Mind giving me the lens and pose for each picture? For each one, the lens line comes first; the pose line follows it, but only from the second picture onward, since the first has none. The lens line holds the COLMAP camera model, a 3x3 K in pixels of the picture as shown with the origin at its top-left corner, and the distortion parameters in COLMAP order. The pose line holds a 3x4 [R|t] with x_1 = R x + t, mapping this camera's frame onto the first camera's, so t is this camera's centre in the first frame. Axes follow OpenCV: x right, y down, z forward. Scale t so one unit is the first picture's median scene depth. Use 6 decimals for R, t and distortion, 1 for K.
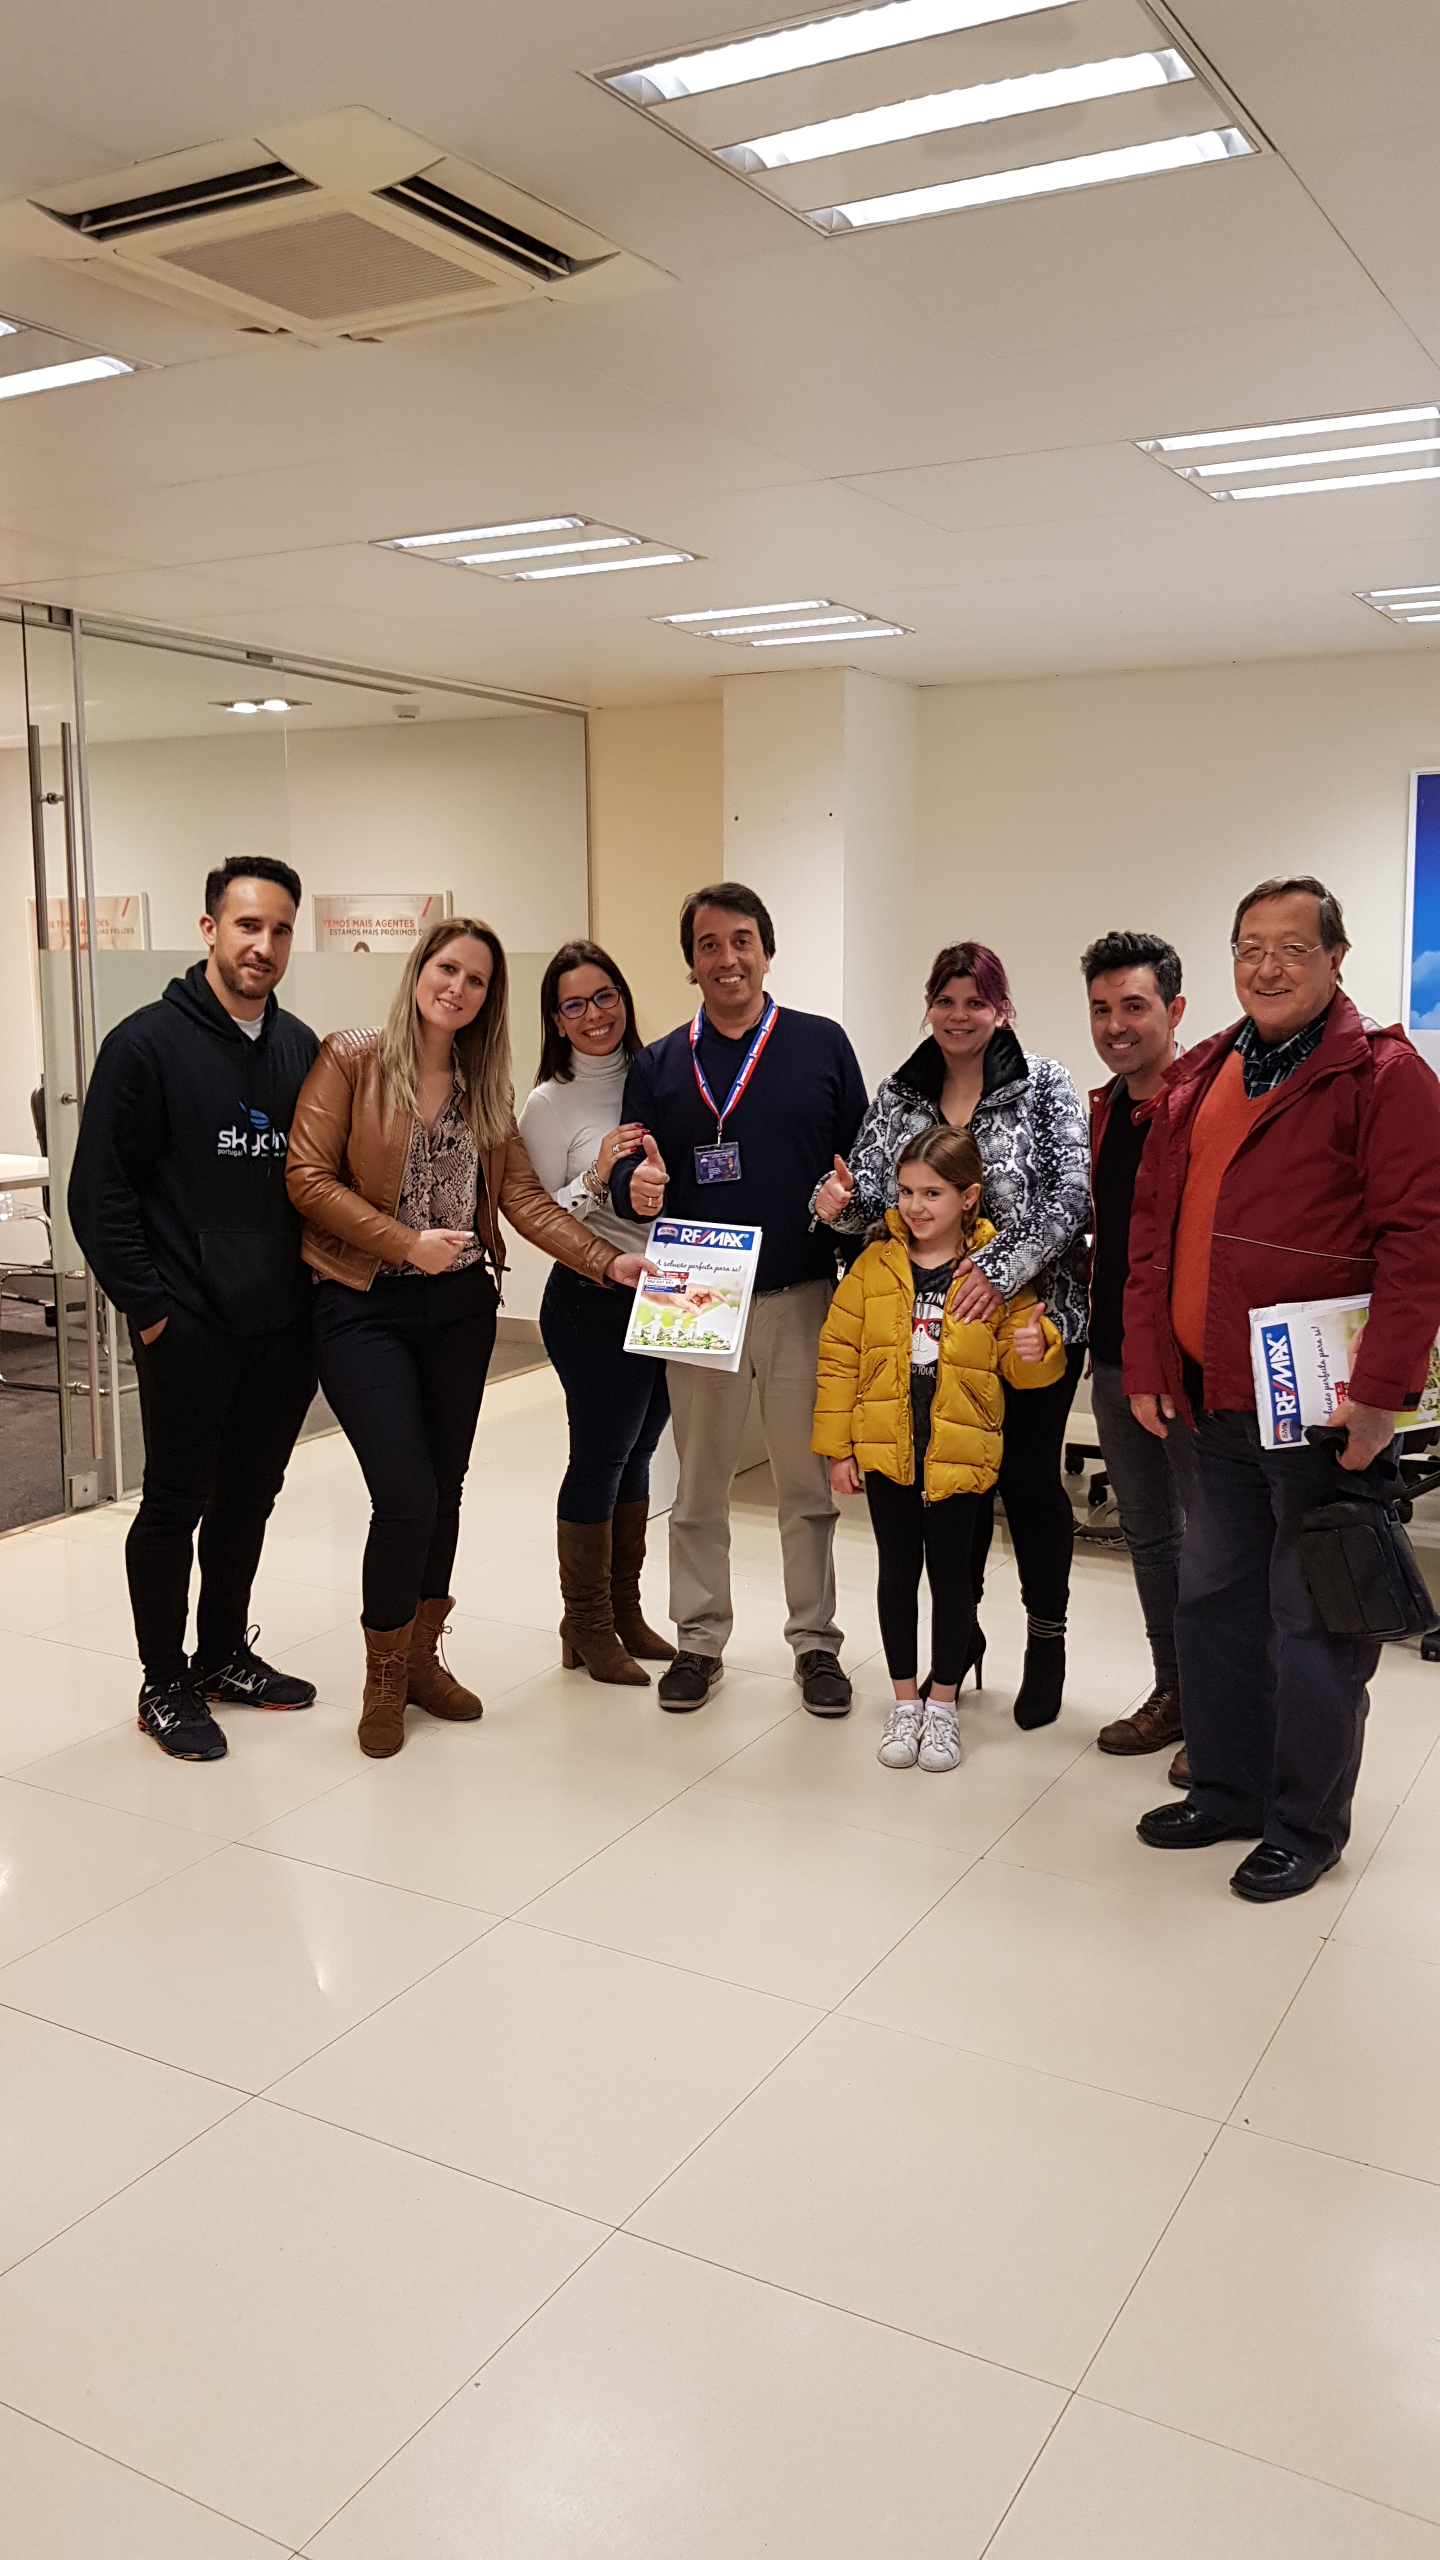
lens RADIAL K [[2048.6, 0, 740.8], [0, 2048.6, 1284.6], [0, 0, 1]] dist [-0.003039, -0.010606]
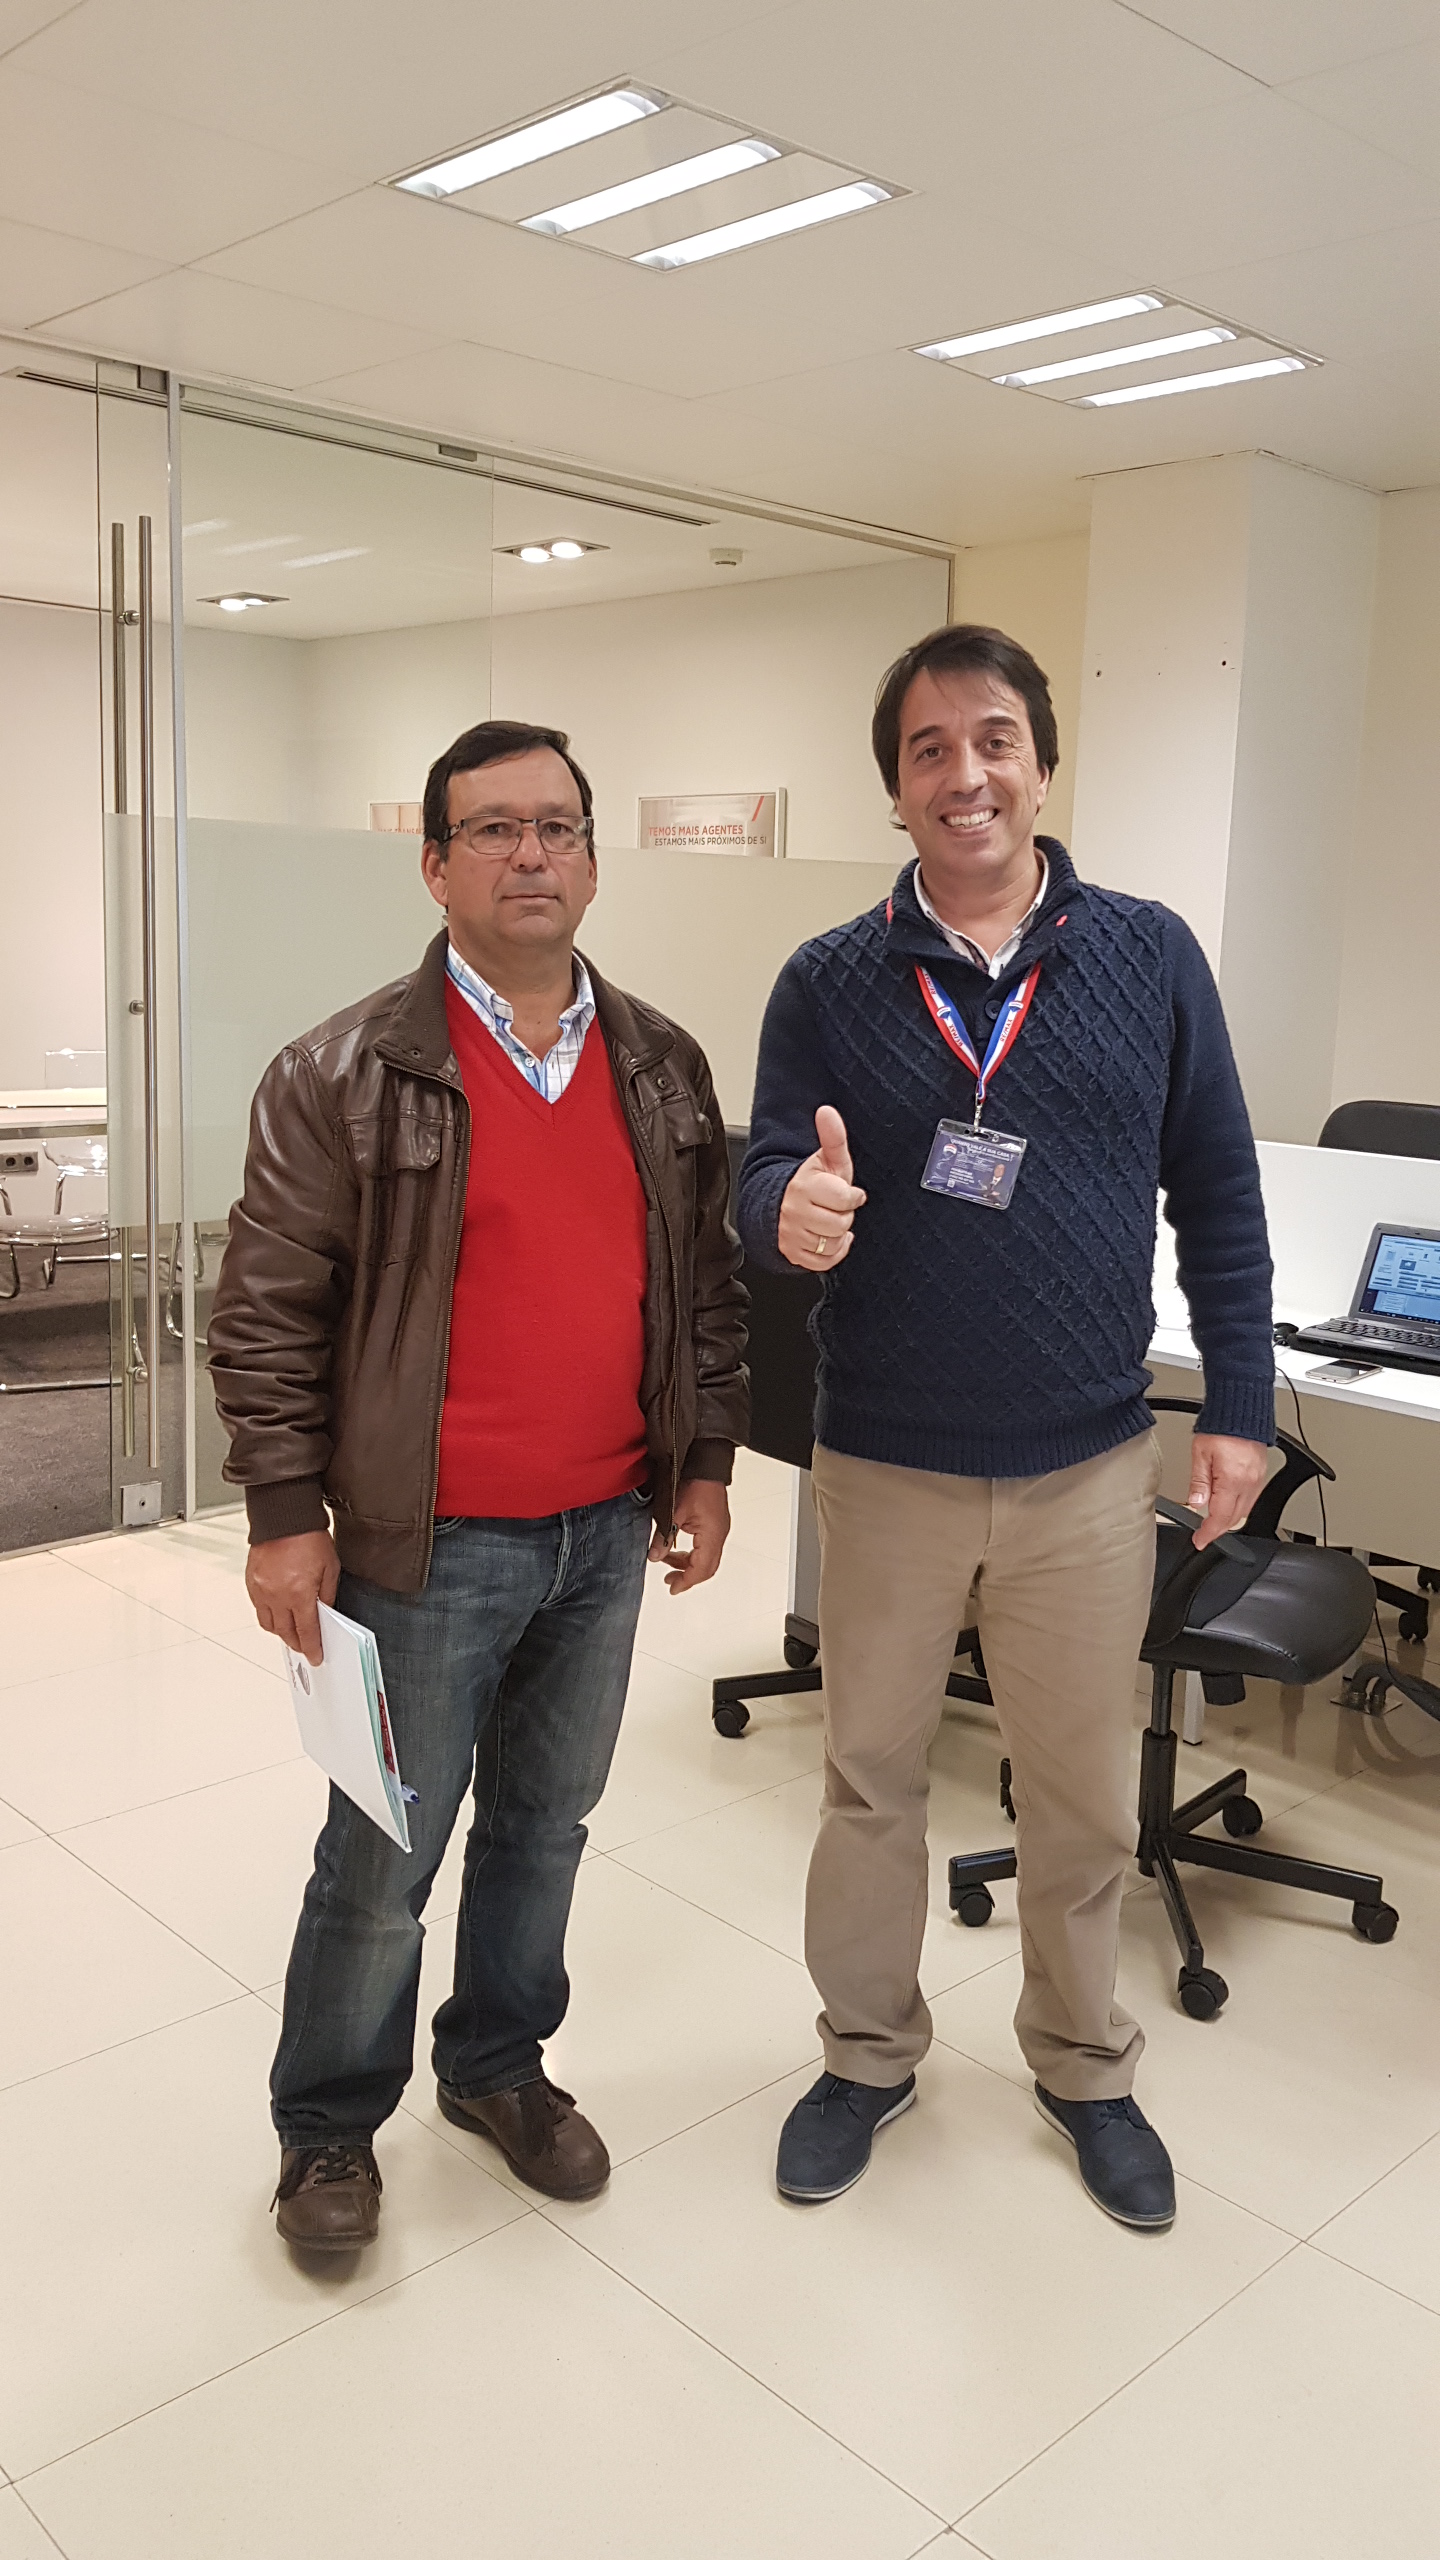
lens RADIAL K [[2048.6, 0, 731.4], [0, 2048.6, 1289.1], [0, 0, 1]] dist [-0.003039, -0.010606]
pose [[0.948700, 0.084642, -0.304638, 0.138718], [-0.082364, 0.996395, 0.020346, -0.018505], [0.305261, 0.005789, 0.952251, 0.332188]]
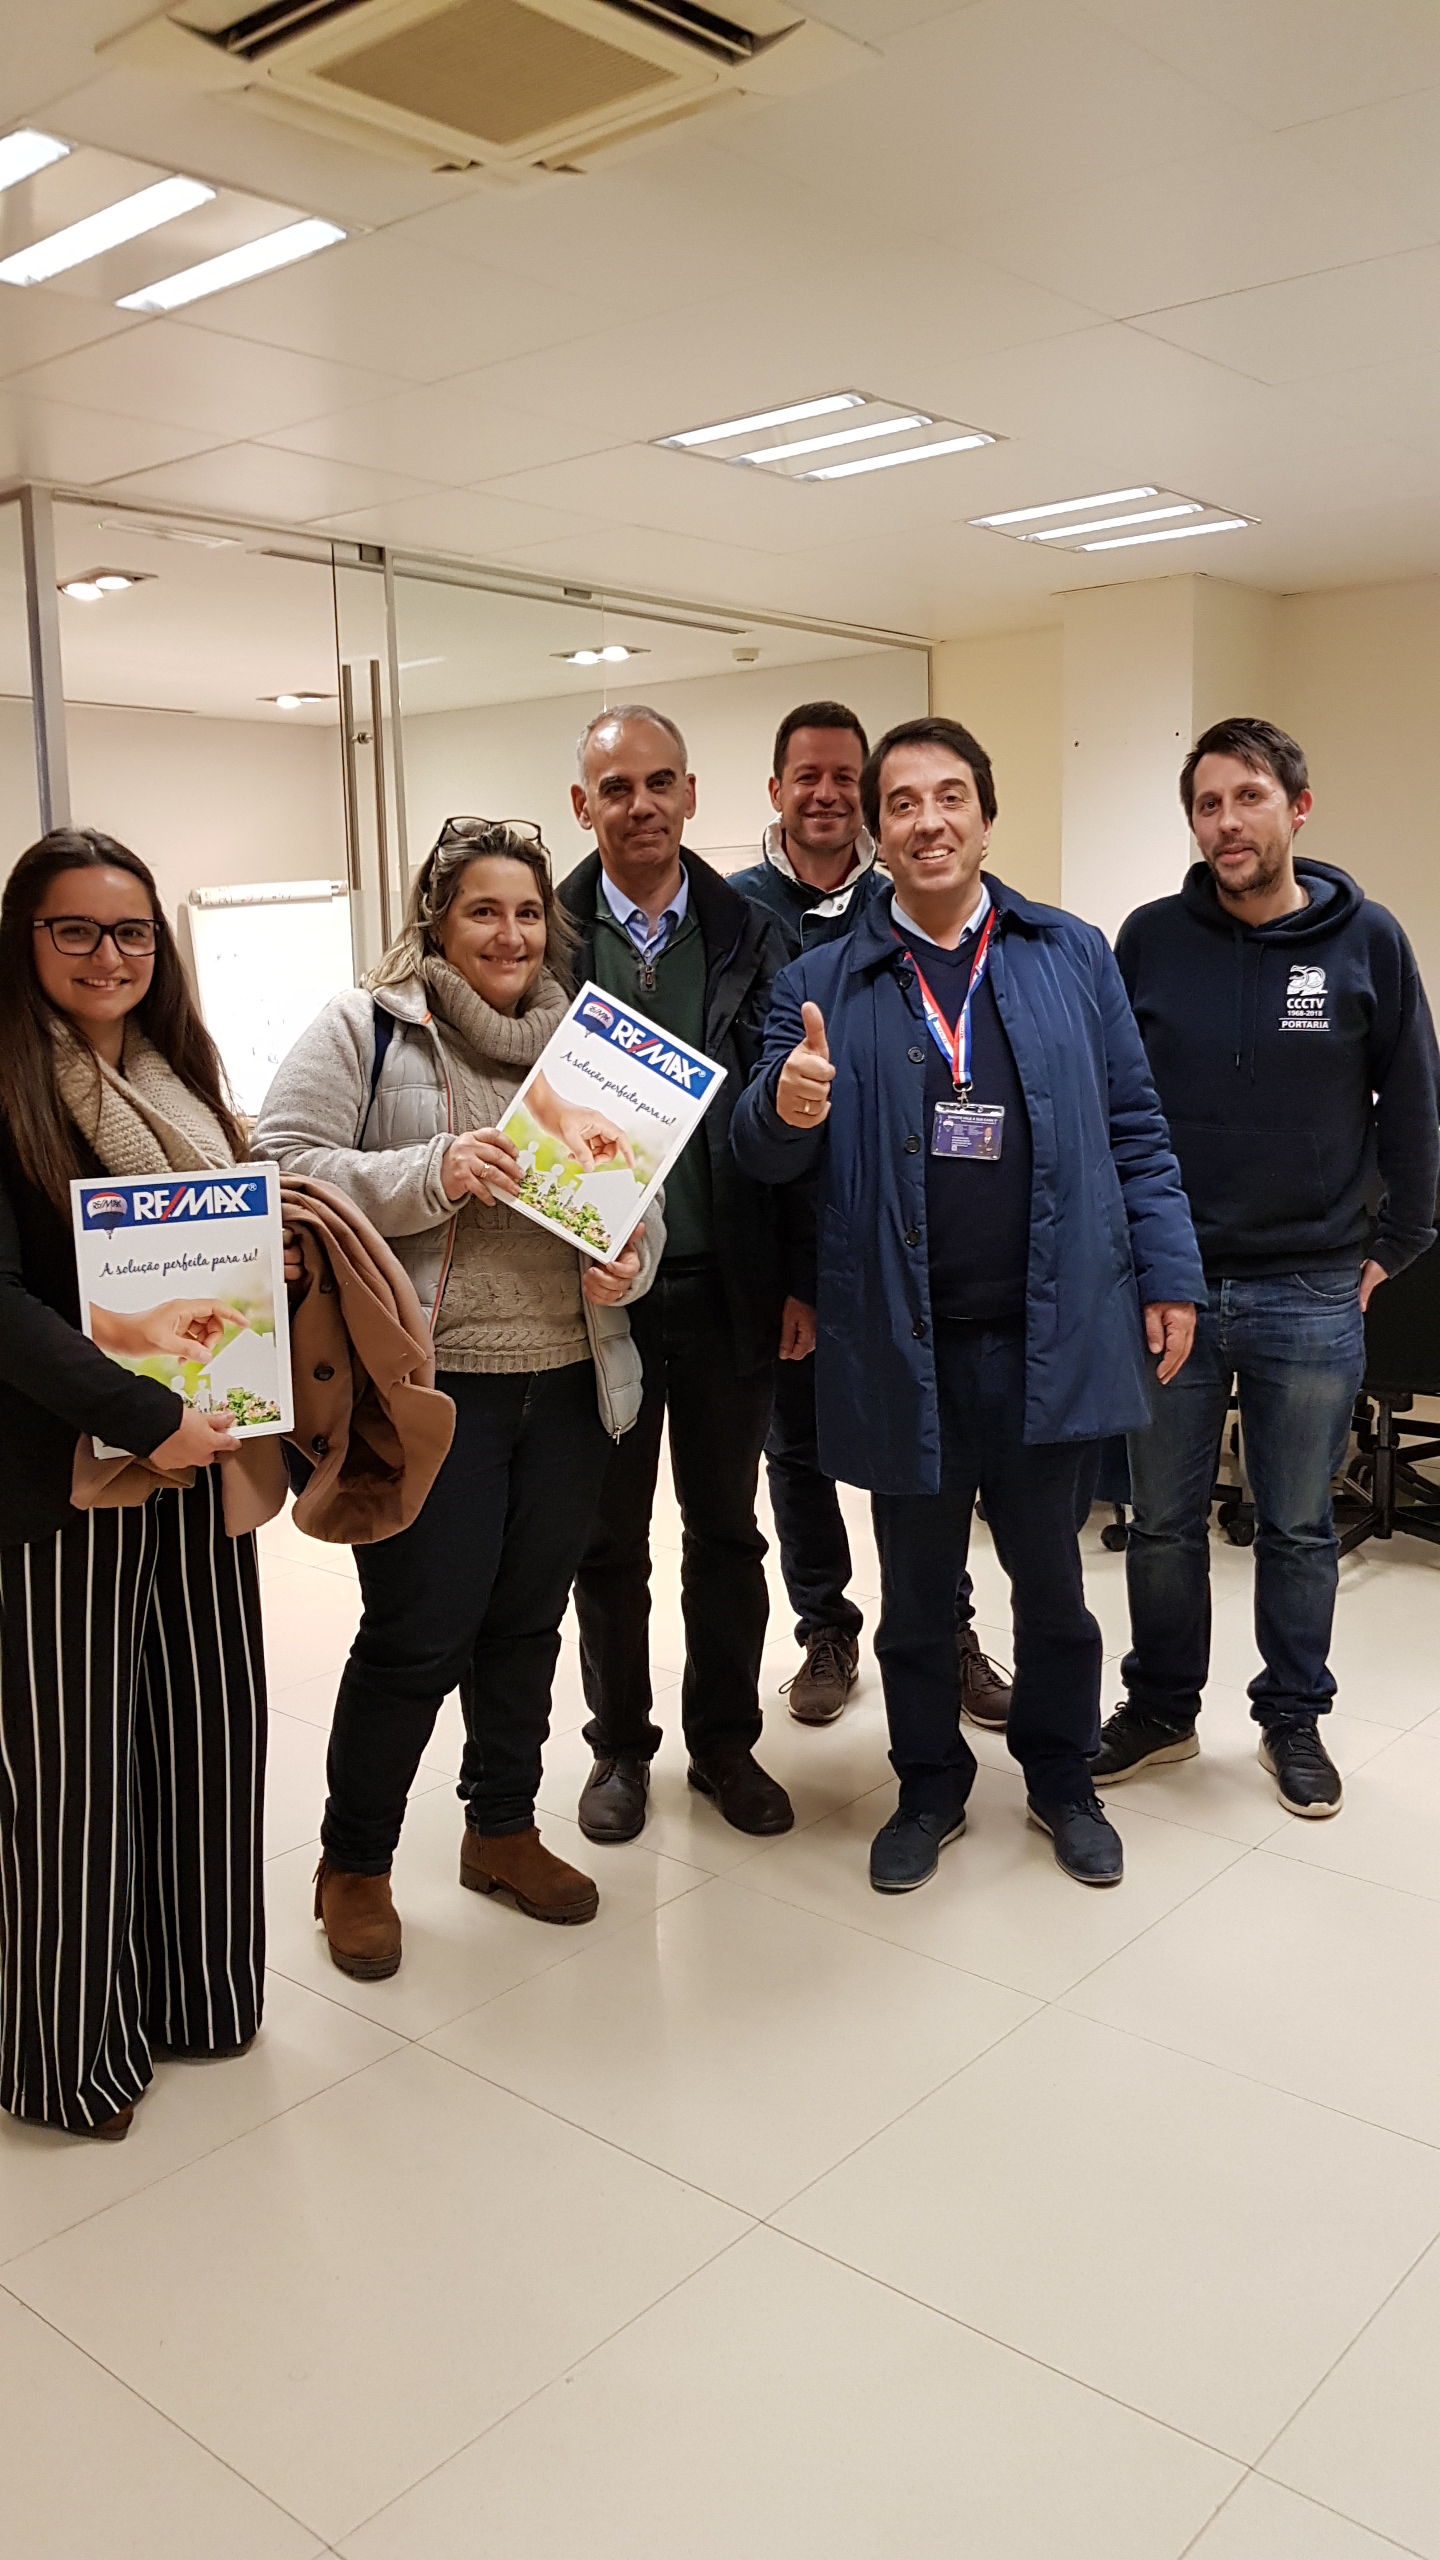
lens RADIAL K [[2048.6, 0, 737.4], [0, 2048.6, 1287.5], [0, 0, 1]] dist [-0.003039, -0.010606]
pose [[0.978807, 0.013605, -0.204334, 0.050957], [-0.012679, 0.999903, 0.005840, 0.023015], [0.204394, -0.003126, 0.978884, 0.057323]]
